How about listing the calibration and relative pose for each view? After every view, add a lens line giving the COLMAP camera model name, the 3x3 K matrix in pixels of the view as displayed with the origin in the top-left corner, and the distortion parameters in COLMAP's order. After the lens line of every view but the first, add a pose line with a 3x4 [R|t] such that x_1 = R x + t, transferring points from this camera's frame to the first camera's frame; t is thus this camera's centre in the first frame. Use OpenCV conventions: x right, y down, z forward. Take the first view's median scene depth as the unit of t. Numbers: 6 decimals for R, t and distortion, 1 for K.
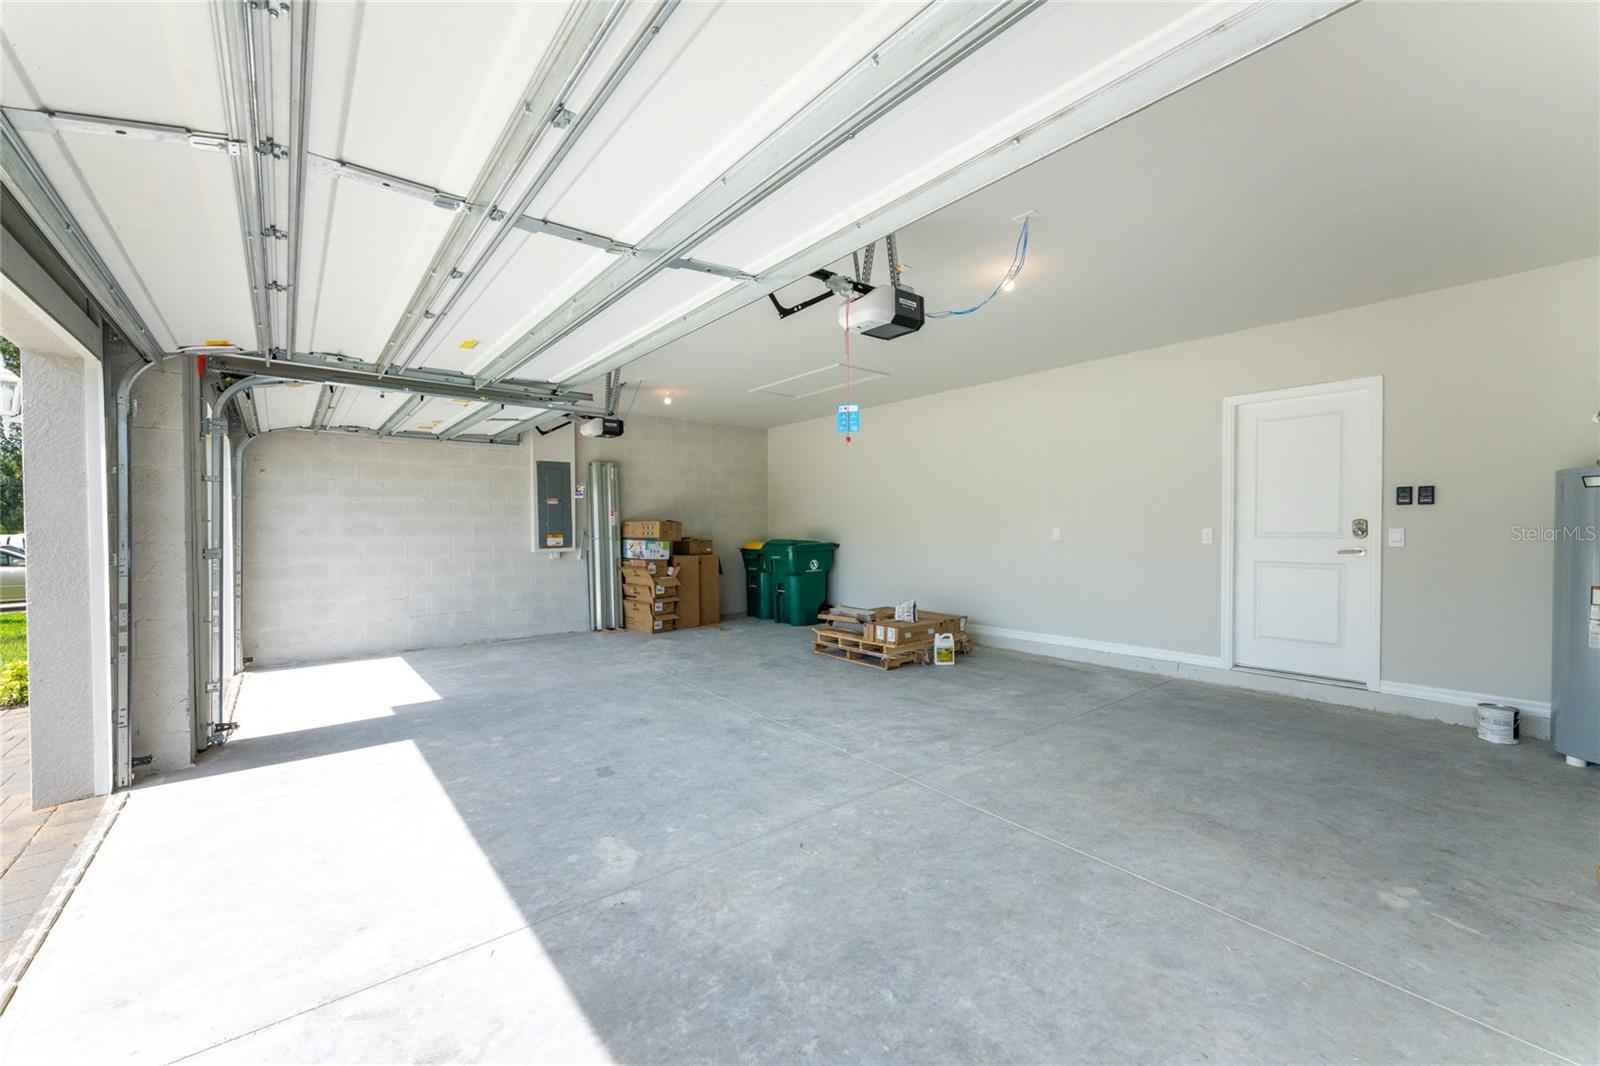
lens RADIAL K [[649.6, 0, 797.3], [0, 649.6, 541.5], [0, 0, 1]] dist [0.002500, -0.000034]
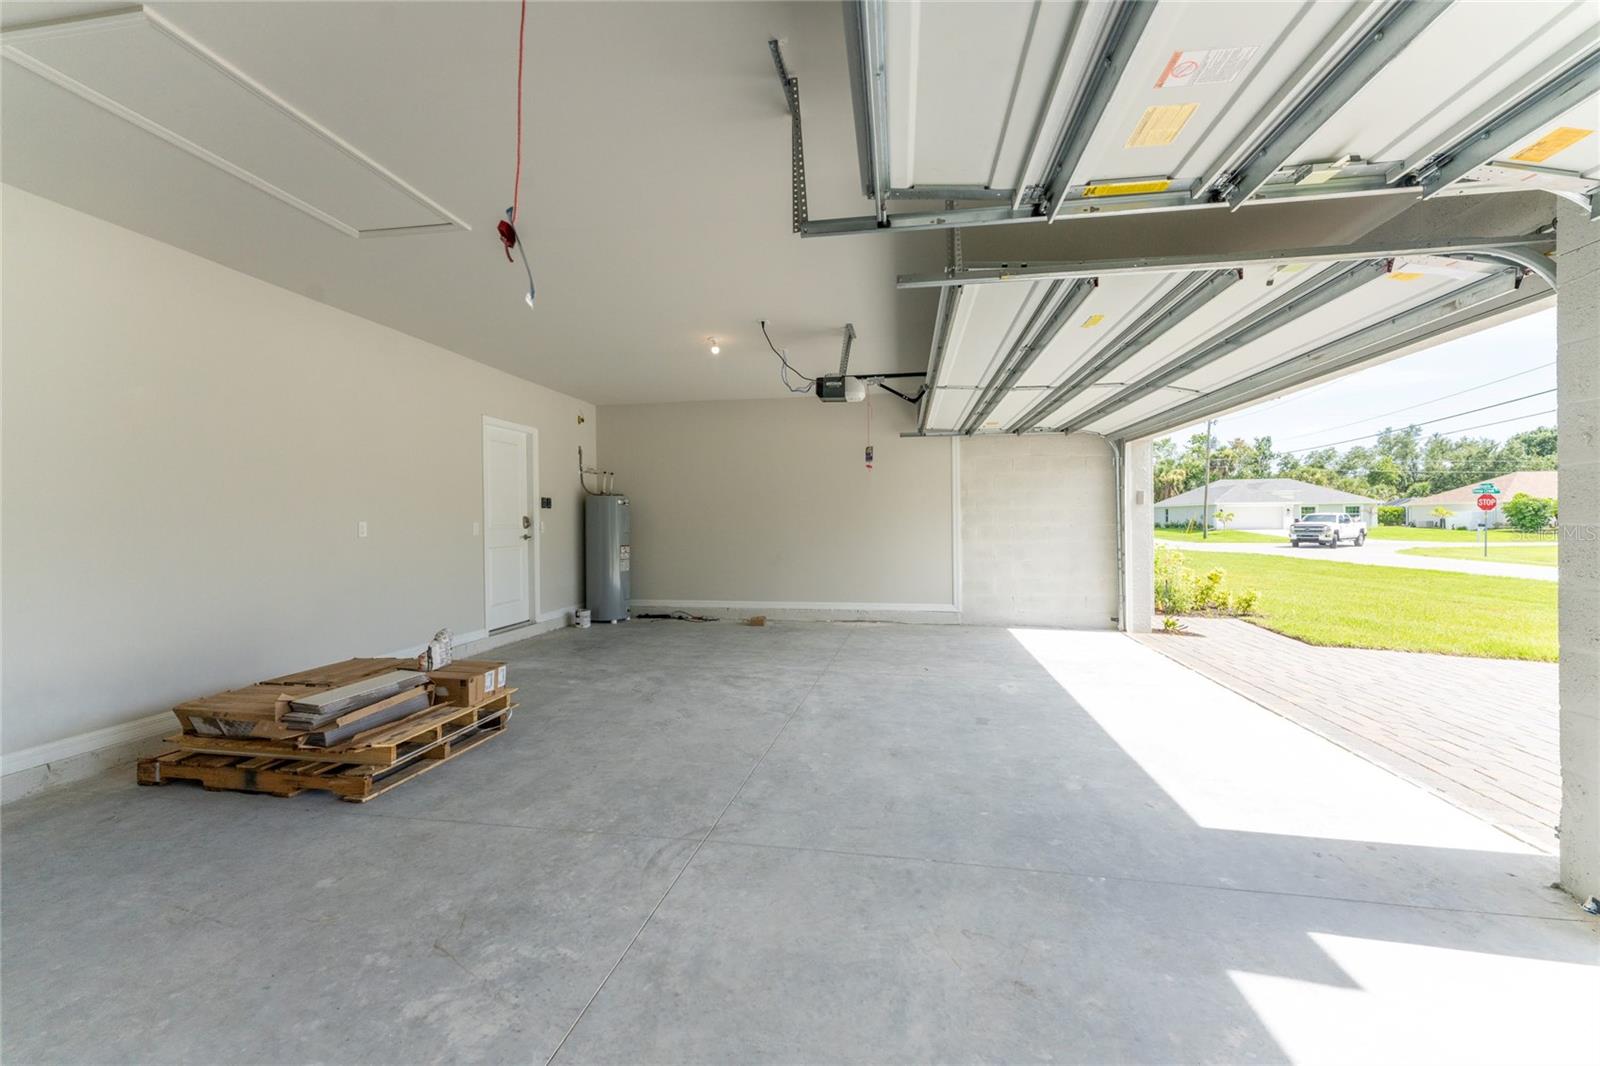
lens RADIAL K [[649.6, 0, 797.3], [0, 649.6, 541.5], [0, 0, 1]] dist [0.002500, -0.000034]
pose [[-0.677632, -0.015202, 0.735244, -0.723721], [0.024178, 0.998785, 0.042935, -0.025219], [-0.735003, 0.046871, -0.676442, 1.576123]]
